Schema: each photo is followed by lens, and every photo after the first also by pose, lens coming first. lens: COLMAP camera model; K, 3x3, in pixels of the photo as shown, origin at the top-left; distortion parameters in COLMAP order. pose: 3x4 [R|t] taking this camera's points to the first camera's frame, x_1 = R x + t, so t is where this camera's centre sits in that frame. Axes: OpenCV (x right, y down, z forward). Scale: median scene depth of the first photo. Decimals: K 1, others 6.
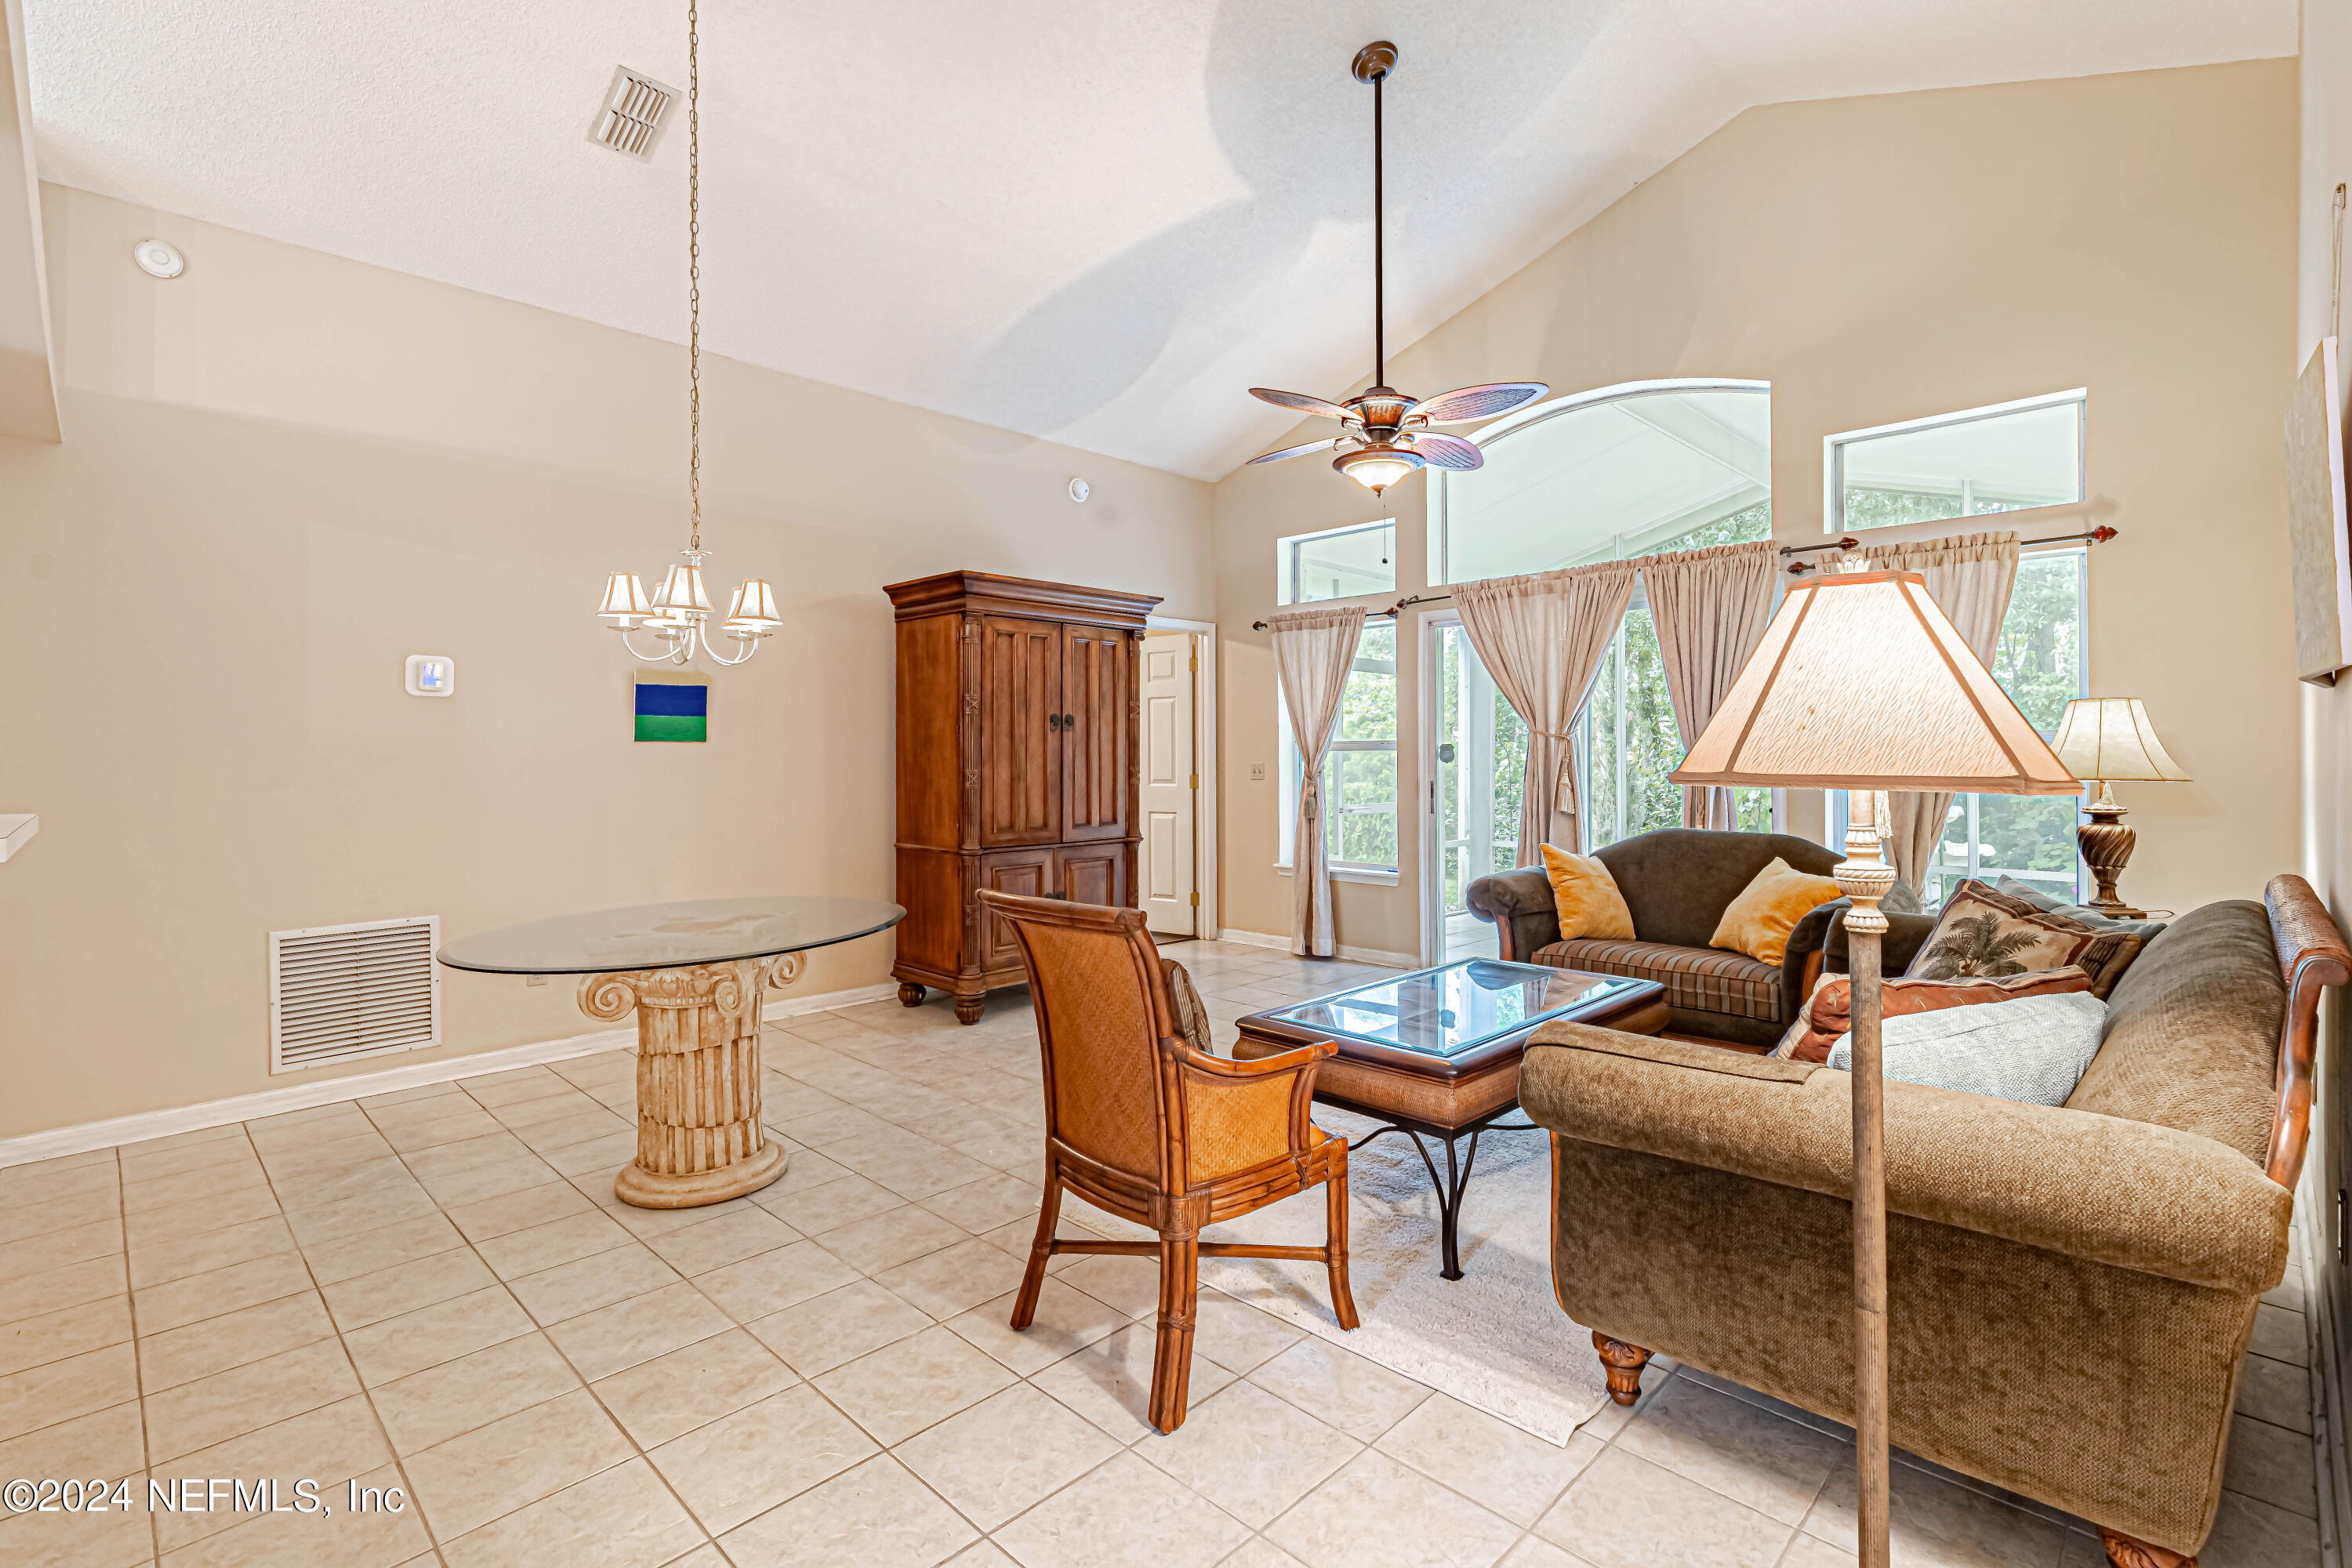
lens RADIAL K [[1068.2, 0, 1191.1], [0, 1068.2, 749.6], [0, 0, 1]] dist [0.013467, -0.002004]
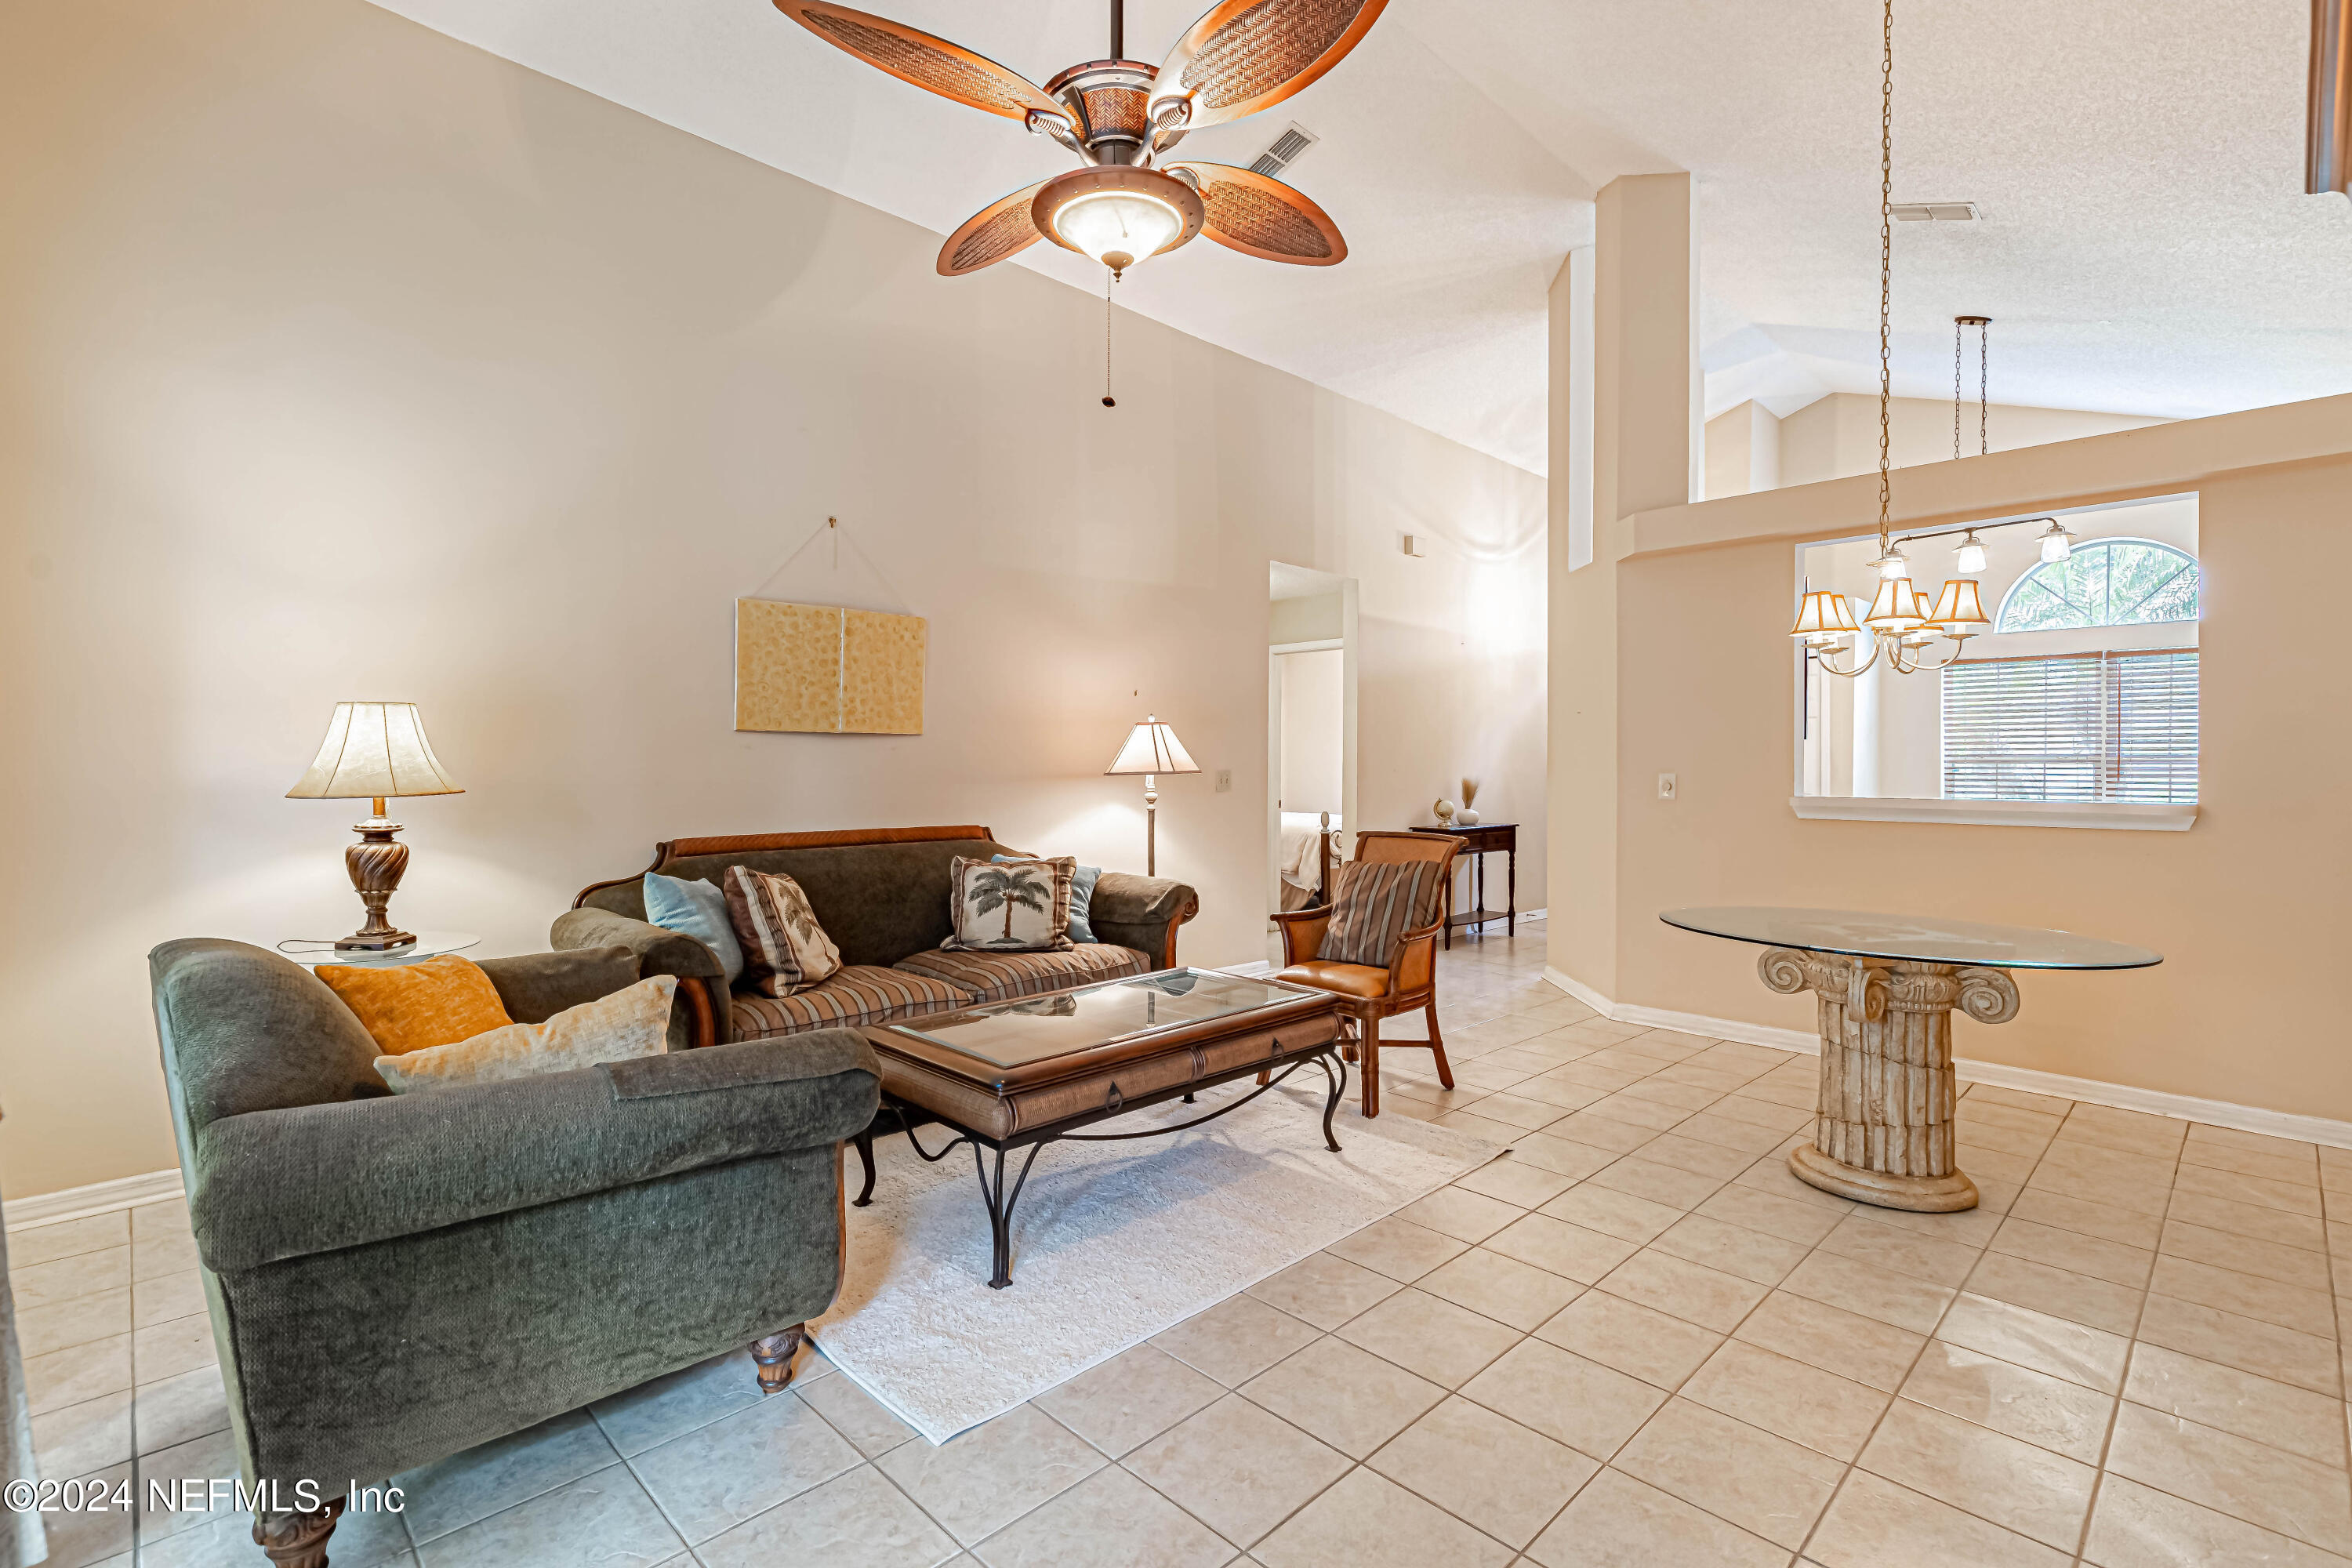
lens RADIAL K [[1068.2, 0, 1182.2], [0, 1068.2, 773.6], [0, 0, 1]] dist [0.013467, -0.002004]
pose [[-0.999568, 0.002671, 0.029286, 0.104780], [0.002636, 0.999996, -0.001215, 0.009722], [-0.029289, -0.001137, -0.999570, 1.263787]]
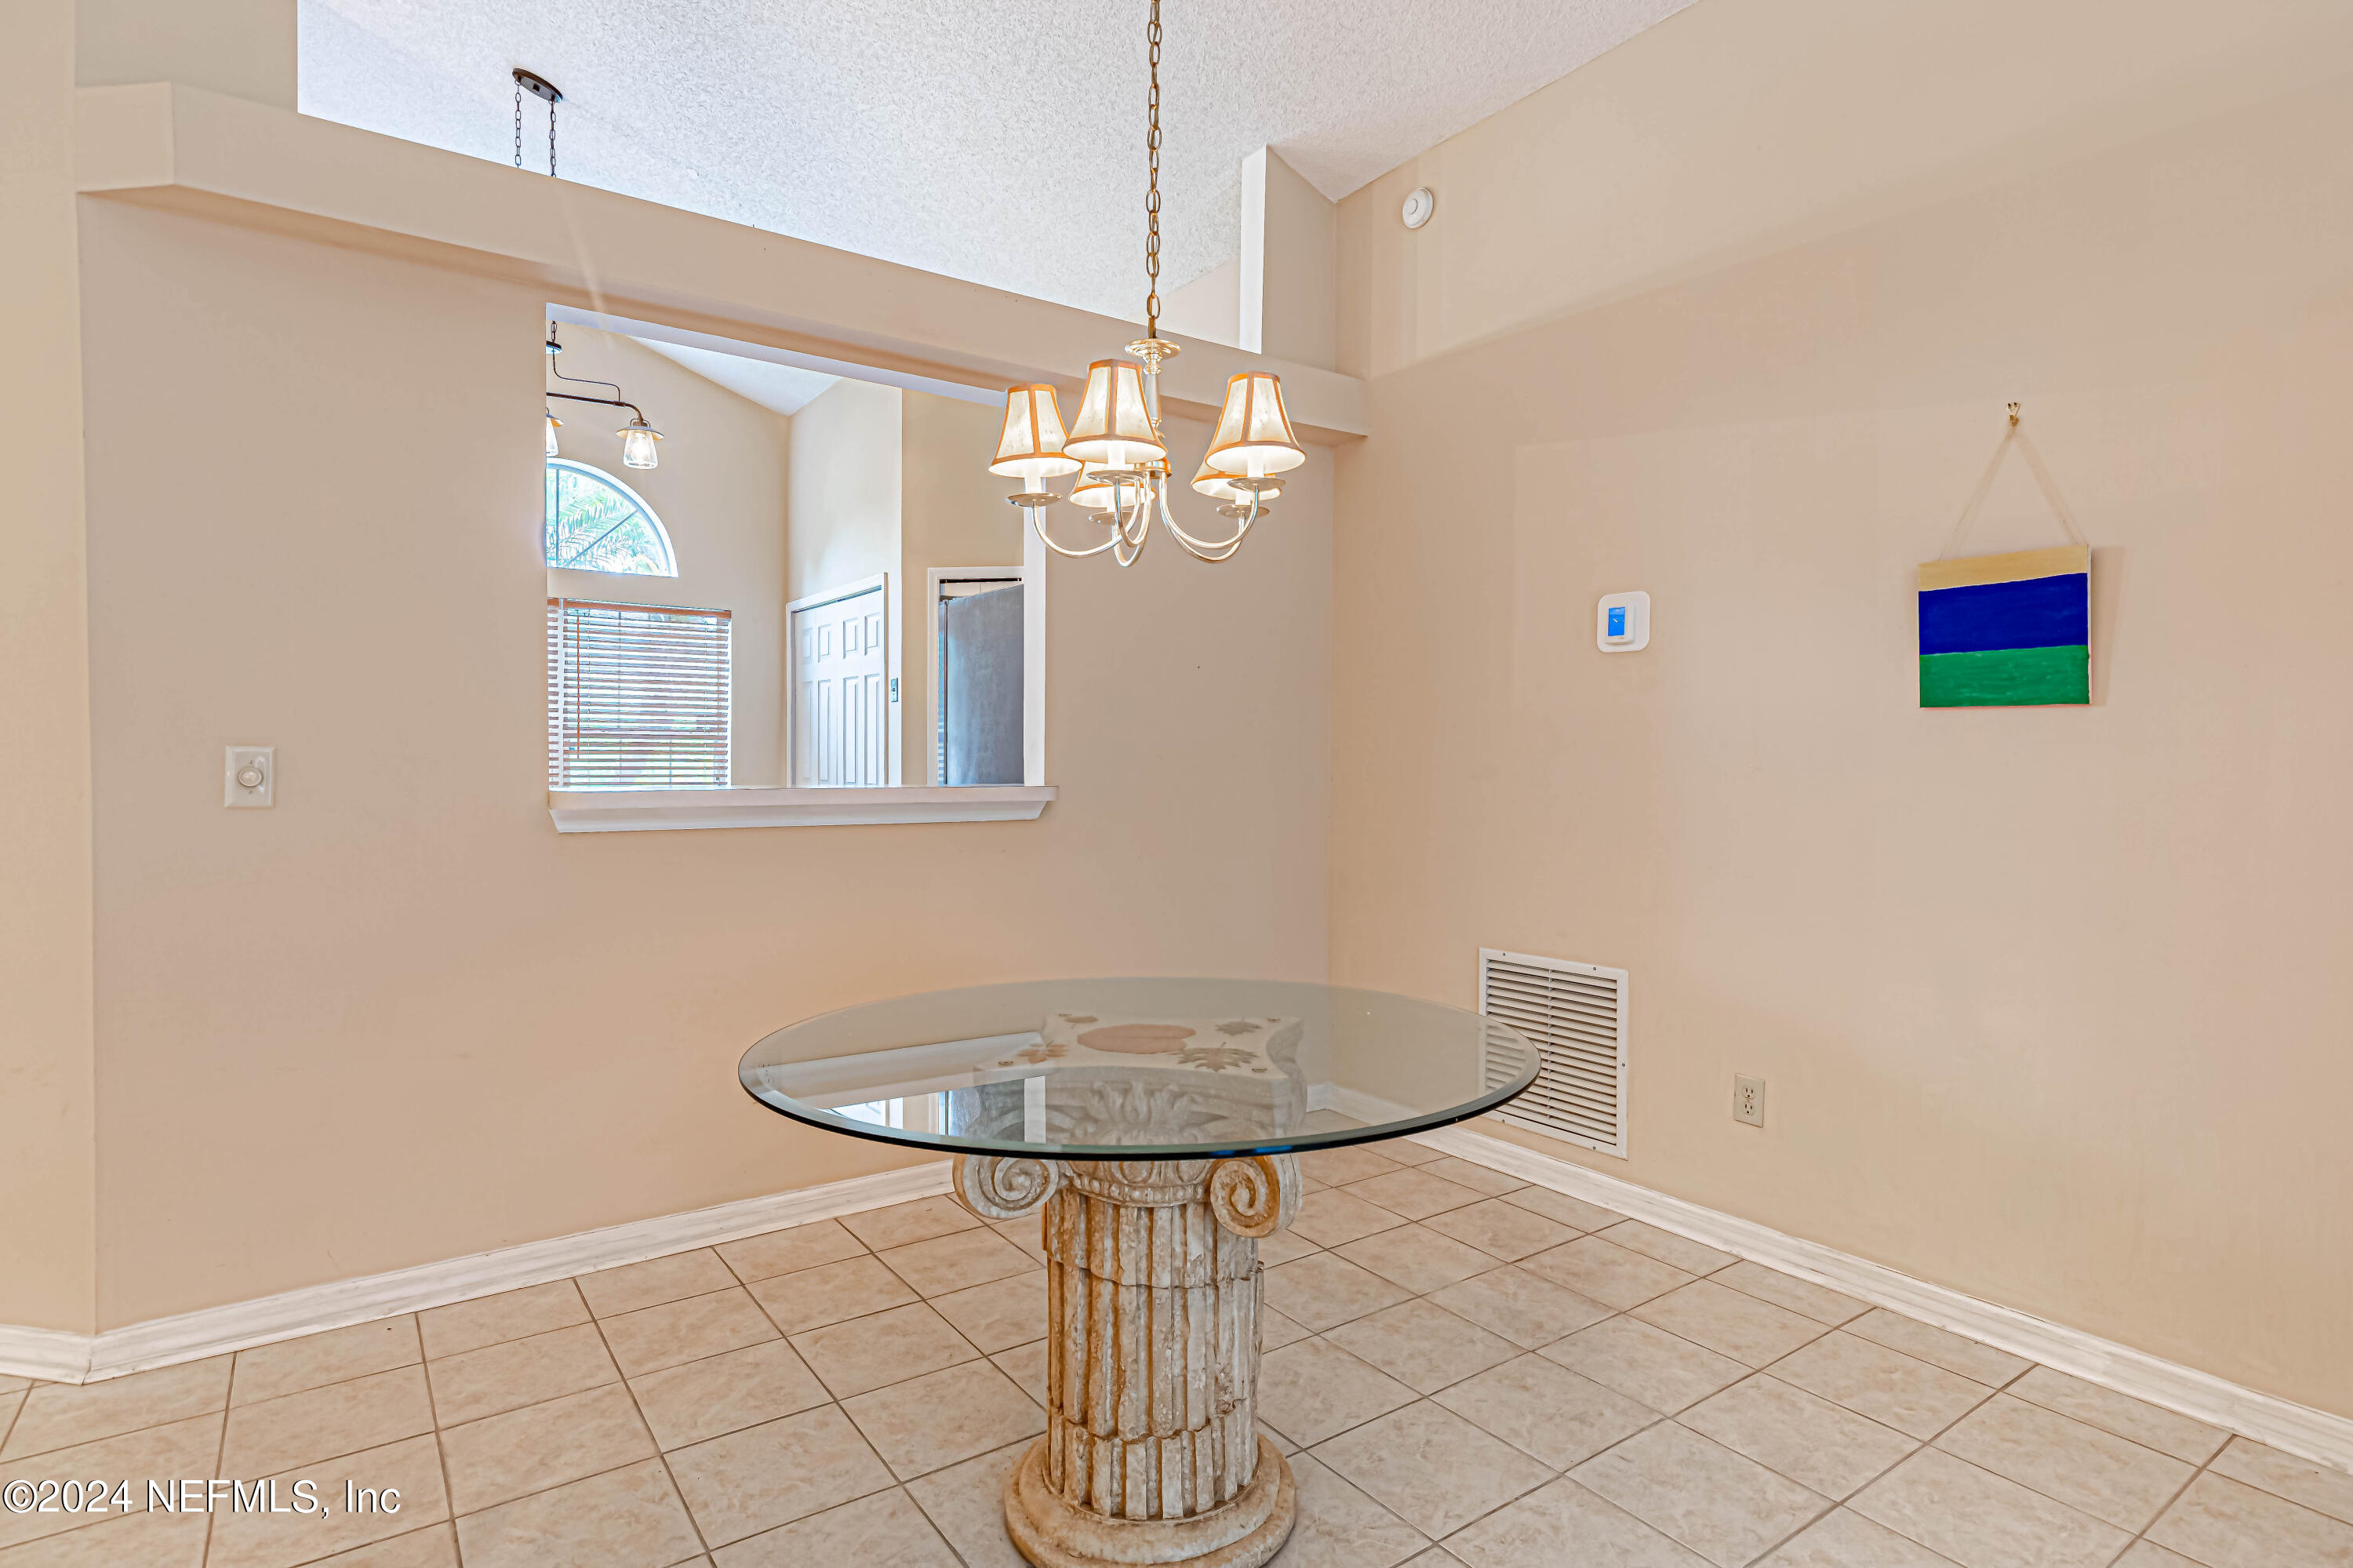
lens RADIAL K [[1205.5, 0, 1182.3], [0, 1205.5, 771.0], [0, 0, 1]] dist [0.003537, 0.000042]
pose [[-0.180157, 0.017998, -0.983473, 0.084328], [0.000049, 0.999833, 0.018288, 0.010425], [0.983638, 0.003246, -0.180127, 0.698829]]
